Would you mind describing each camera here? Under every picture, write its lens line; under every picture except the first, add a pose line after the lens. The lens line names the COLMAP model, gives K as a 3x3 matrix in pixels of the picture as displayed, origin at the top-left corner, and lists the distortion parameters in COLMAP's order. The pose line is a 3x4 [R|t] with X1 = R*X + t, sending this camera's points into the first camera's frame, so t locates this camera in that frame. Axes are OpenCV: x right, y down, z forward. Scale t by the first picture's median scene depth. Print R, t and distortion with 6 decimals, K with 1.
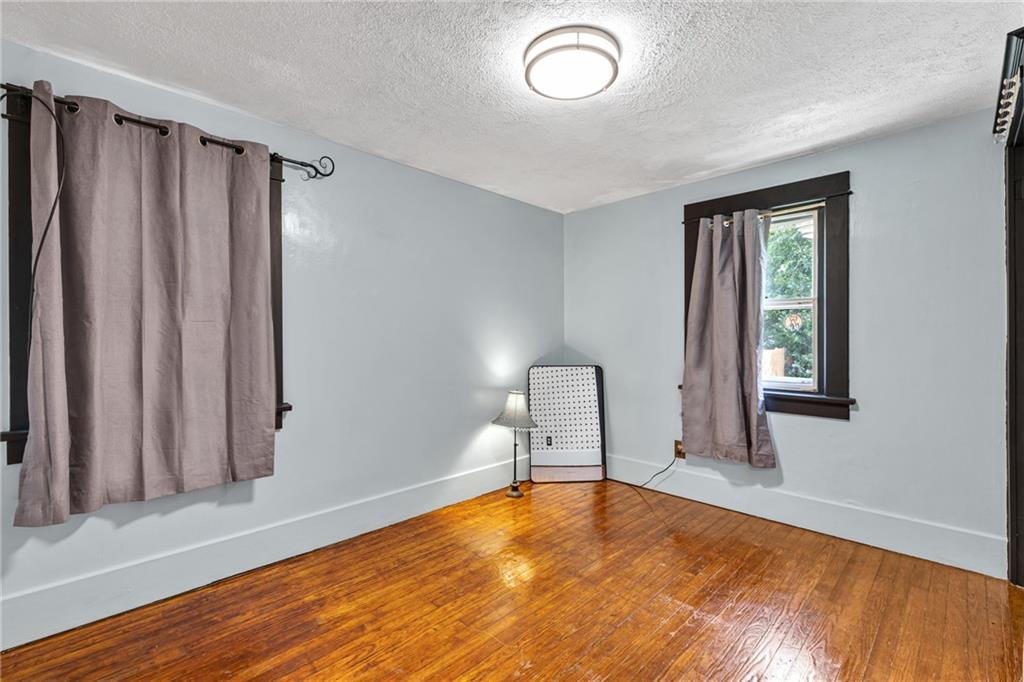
lens RADIAL K [[444.4, 0, 512.0], [0, 444.4, 341.0], [0, 0, 1]] dist [-0.001225, -0.000117]
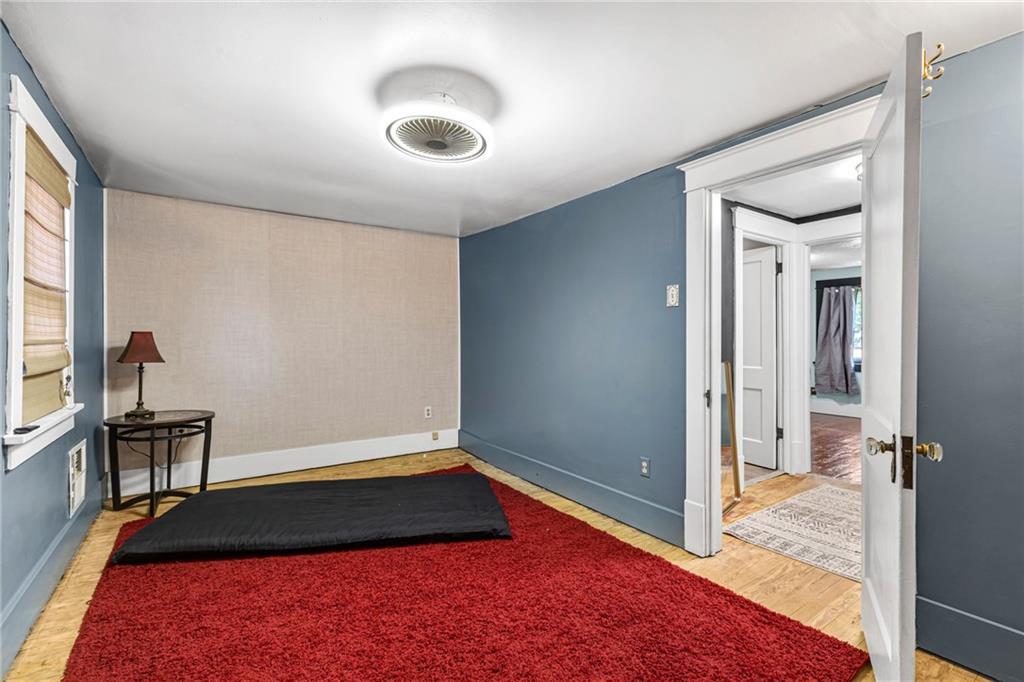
lens RADIAL K [[457.2, 0, 509.2], [0, 457.2, 338.1], [0, 0, 1]] dist [0.004836, 0.000408]
pose [[0.978267, 0.006045, -0.207259, -0.725581], [-0.007476, 0.999953, -0.006124, 0.008690], [0.207212, 0.007541, 0.978267, -1.771805]]
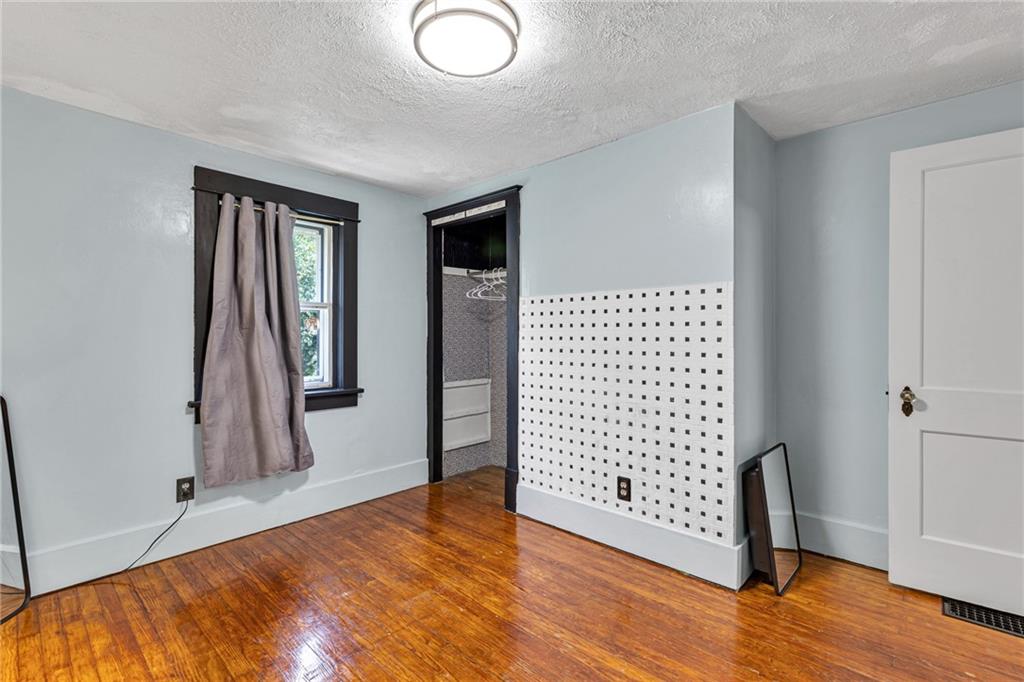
lens RADIAL K [[457.2, 0, 509.2], [0, 457.2, 338.1], [0, 0, 1]] dist [0.004836, 0.000408]
pose [[-0.018665, -0.001589, 0.999825, -0.467543], [0.008934, 0.999959, 0.001756, -0.007408], [-0.999786, 0.008965, -0.018650, 0.545393]]
